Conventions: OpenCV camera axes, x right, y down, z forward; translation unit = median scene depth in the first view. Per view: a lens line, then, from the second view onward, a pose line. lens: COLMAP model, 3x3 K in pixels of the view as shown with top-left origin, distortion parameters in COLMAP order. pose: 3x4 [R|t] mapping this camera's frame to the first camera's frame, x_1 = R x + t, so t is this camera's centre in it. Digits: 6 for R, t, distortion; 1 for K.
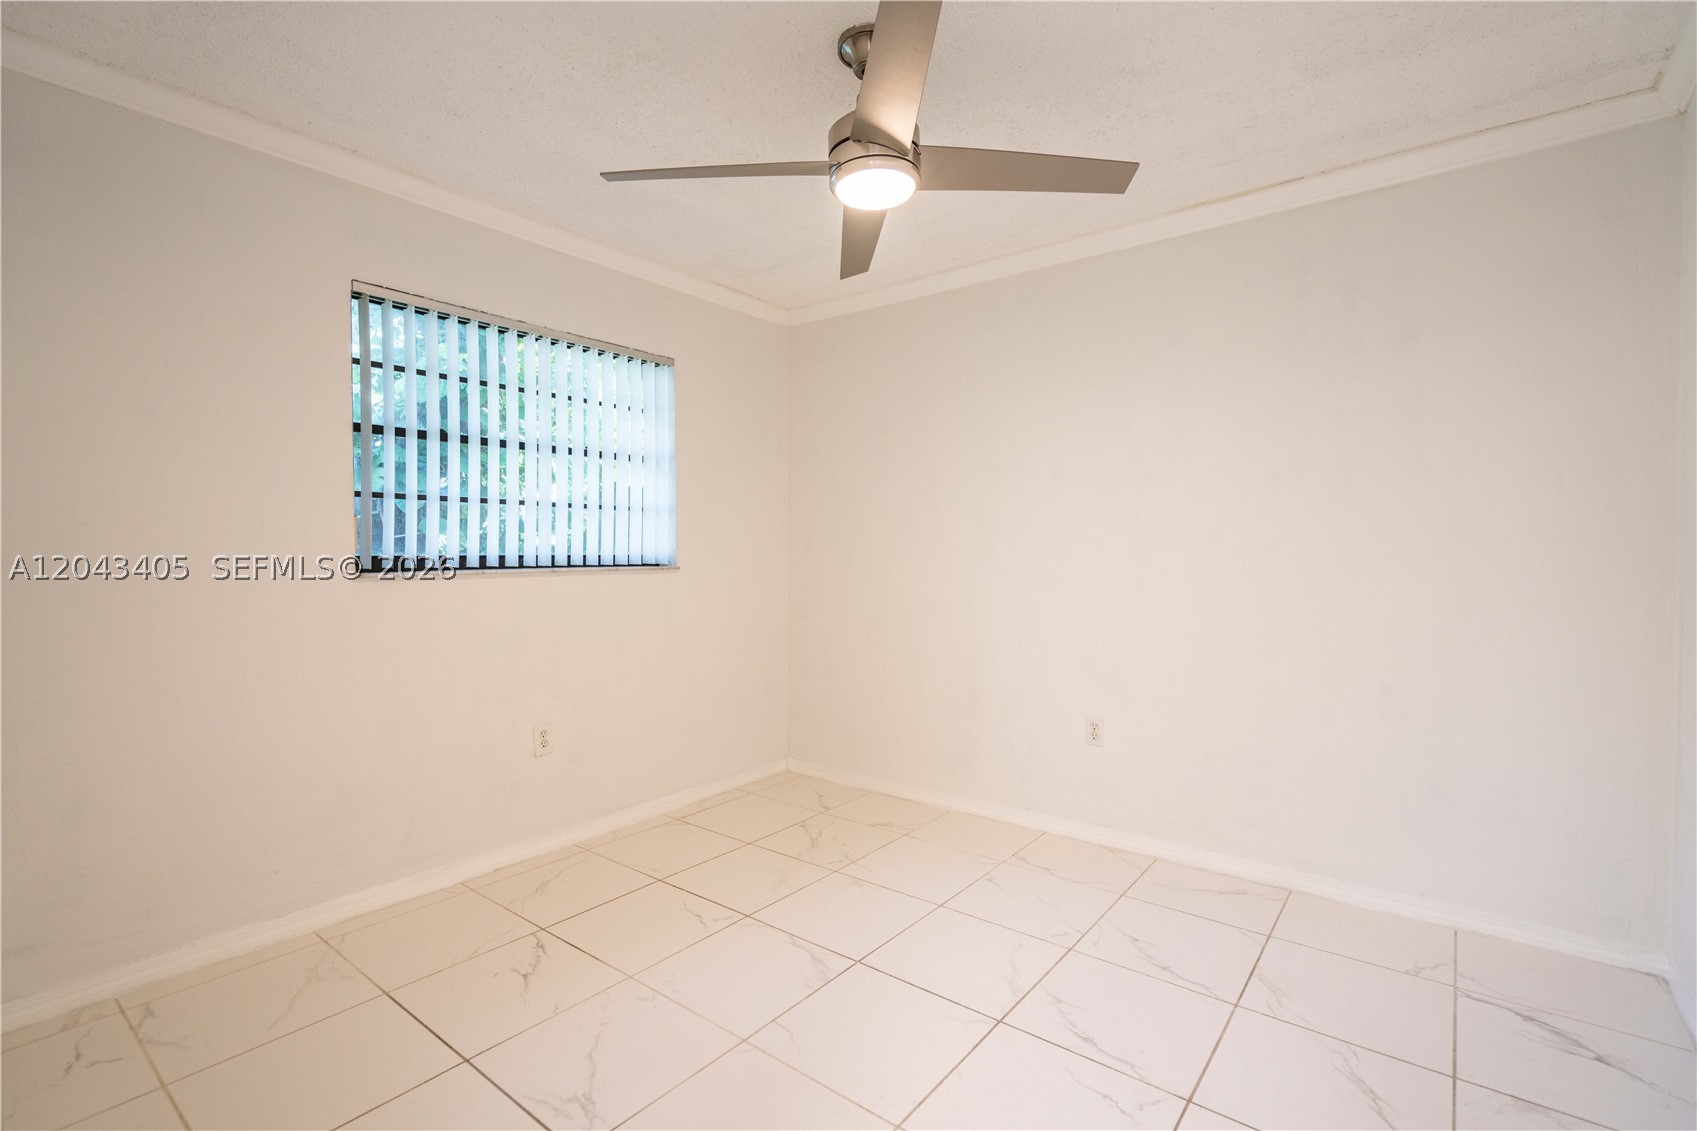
lens RADIAL K [[805.9, 0, 848.0], [0, 805.9, 556.9], [0, 0, 1]] dist [-0.000335, -0.000428]
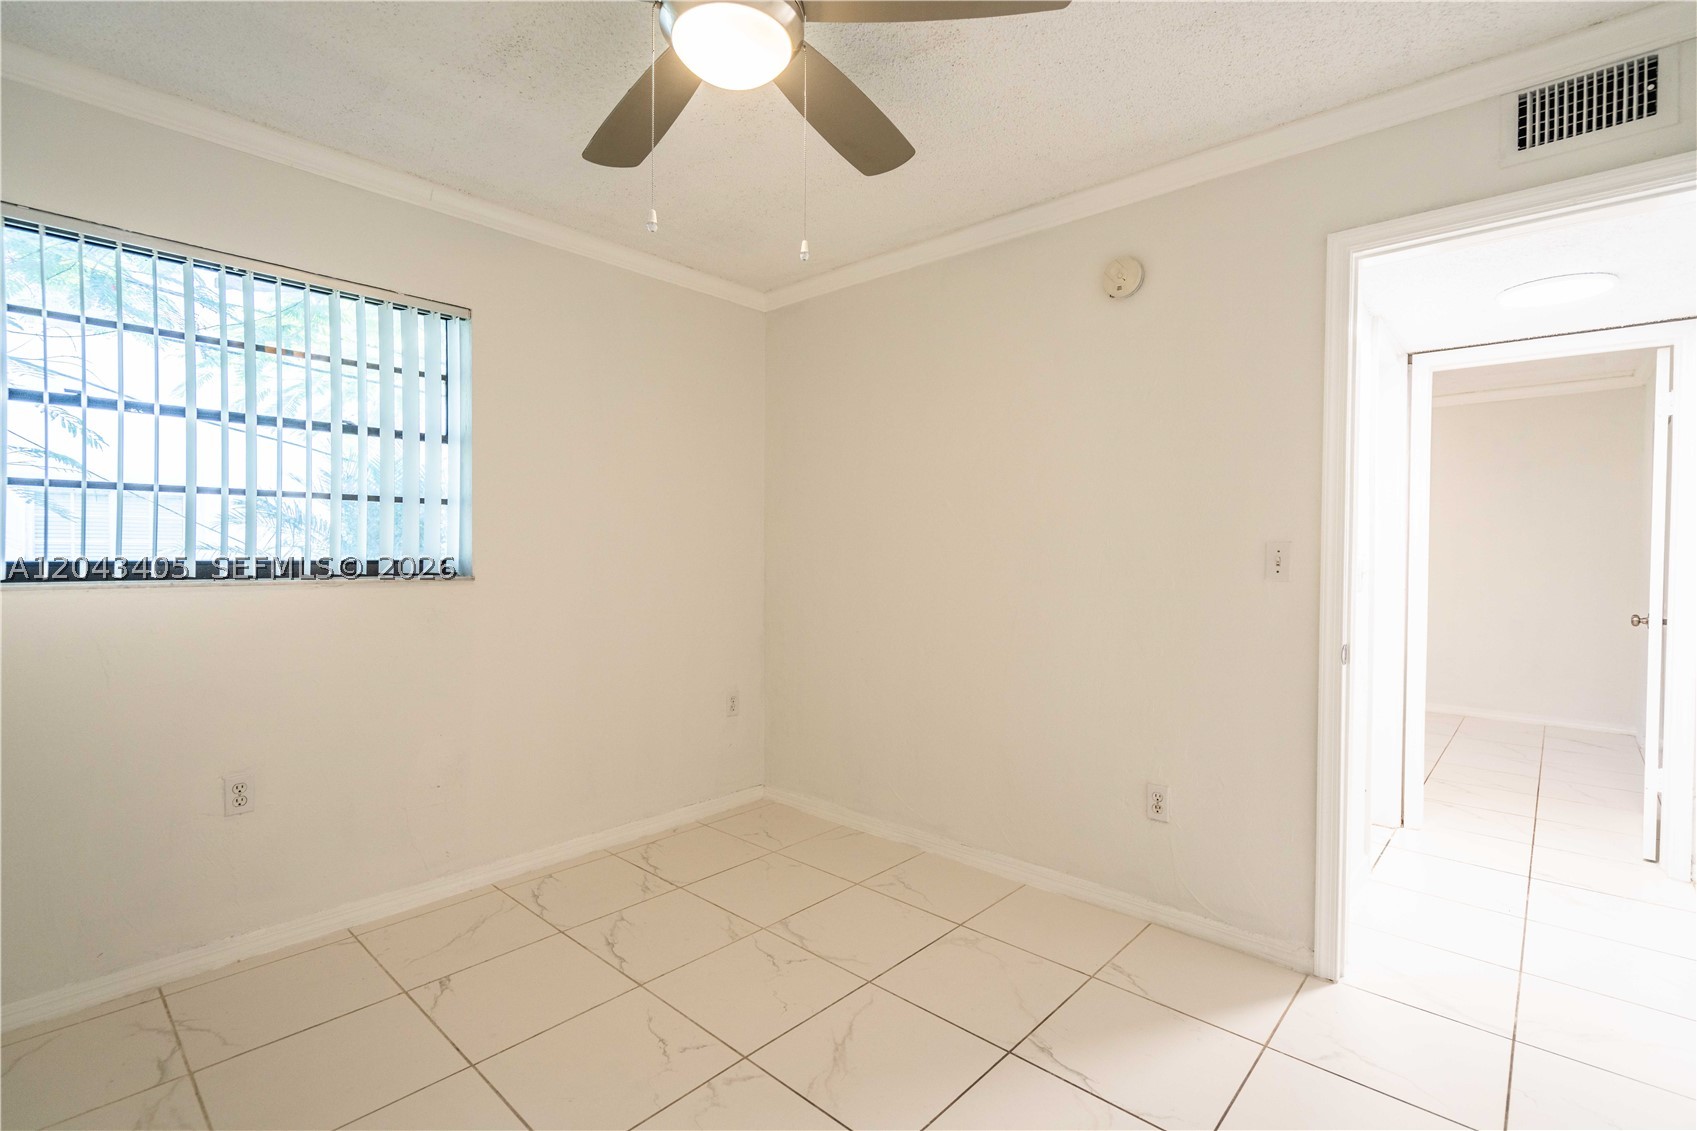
lens RADIAL K [[785.5, 0, 844.9], [0, 785.5, 566.4], [0, 0, 1]] dist [-0.001976, -0.000369]
pose [[0.998005, -0.004310, -0.062982, 0.171055], [0.004991, 0.999931, 0.010658, -0.001336], [0.062932, -0.010951, 0.997958, 0.227999]]
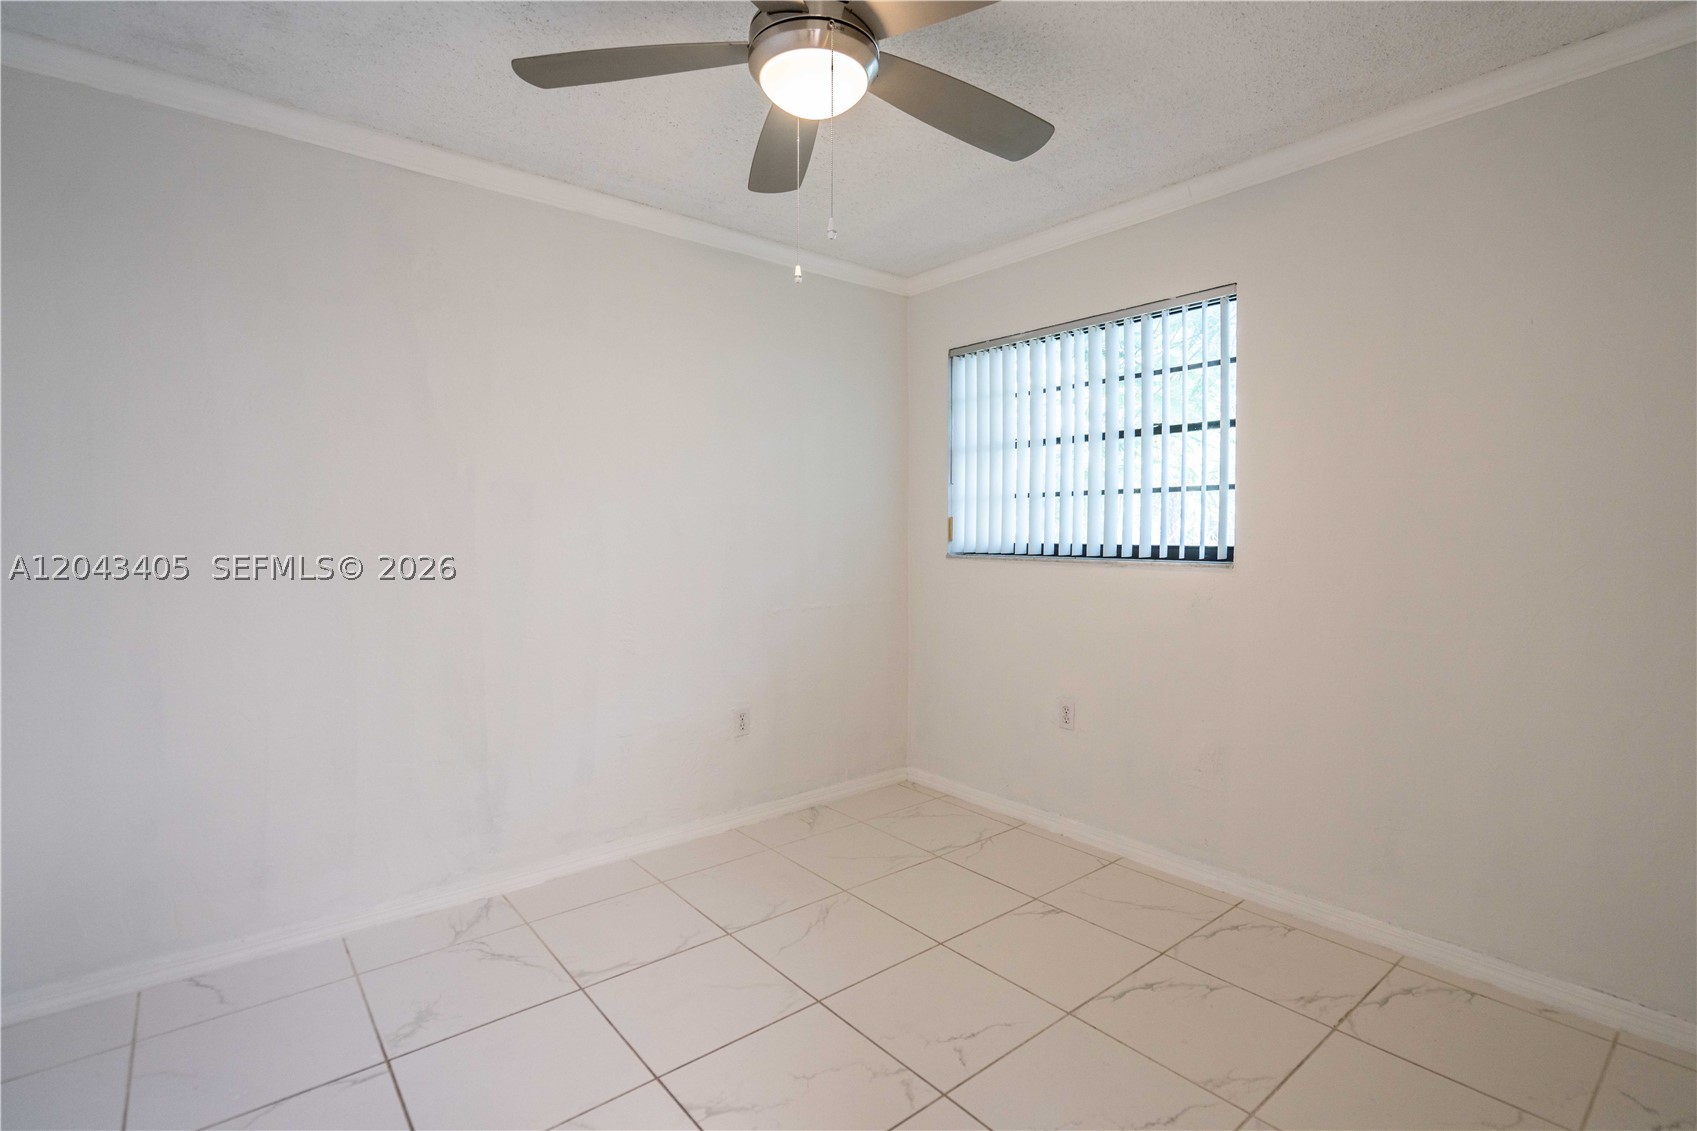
lens RADIAL K [[781.9, 0, 860.1], [0, 781.9, 543.6], [0, 0, 1]] dist [0.000384, -0.000249]
pose [[-0.196324, 0.001653, -0.980538, 0.481865], [-0.007483, 0.999967, 0.003184, -0.003608], [0.980511, 0.007963, -0.196305, 0.689410]]
